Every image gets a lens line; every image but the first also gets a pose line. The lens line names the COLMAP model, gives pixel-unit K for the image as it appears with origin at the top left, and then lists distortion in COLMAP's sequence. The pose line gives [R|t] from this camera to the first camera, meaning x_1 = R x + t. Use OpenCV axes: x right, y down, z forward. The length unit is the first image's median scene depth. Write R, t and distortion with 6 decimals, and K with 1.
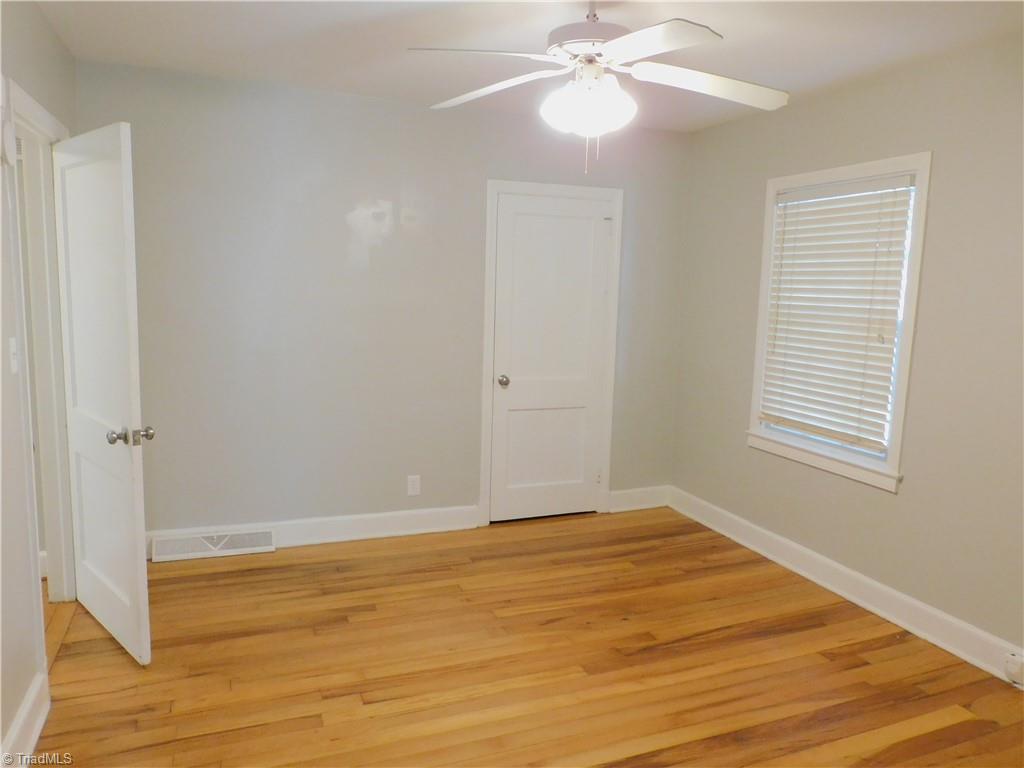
lens RADIAL K [[724.6, 0, 513.4], [0, 724.6, 384.7], [0, 0, 1]] dist [-0.014503, 0.000956]
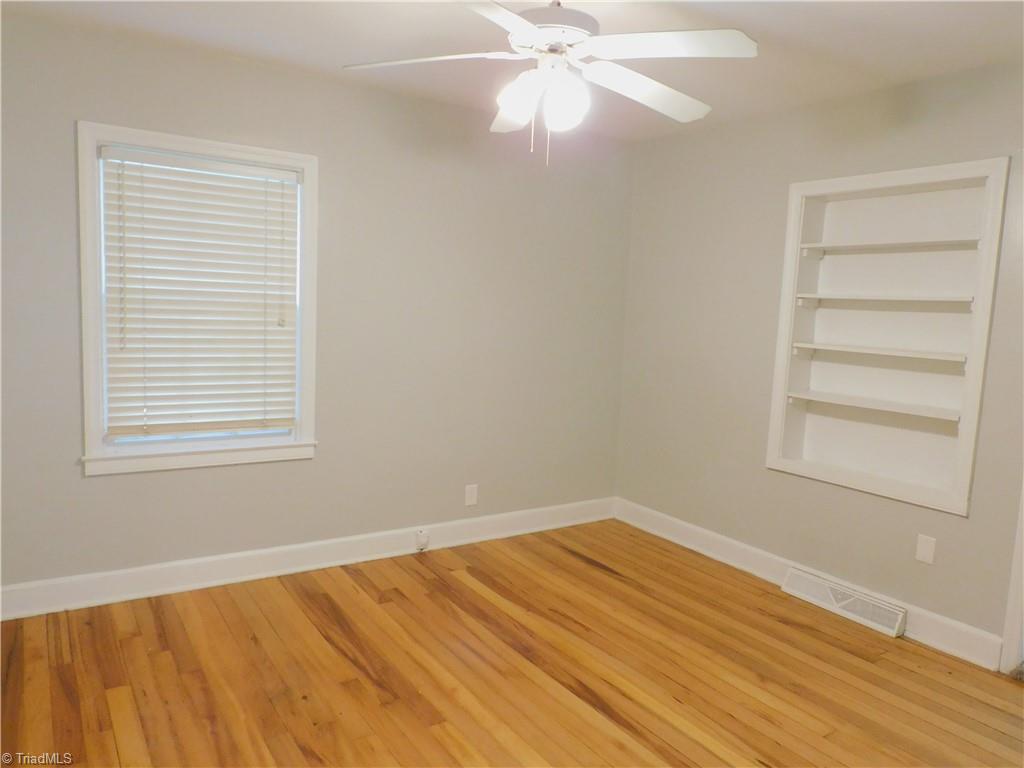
lens RADIAL K [[724.6, 0, 512.2], [0, 724.6, 383.5], [0, 0, 1]] dist [-0.014503, 0.000956]
pose [[-0.202113, -0.143859, 0.968739, -0.594512], [0.085135, 0.982828, 0.163713, -0.119439], [-0.975655, 0.115562, -0.186395, 0.871418]]
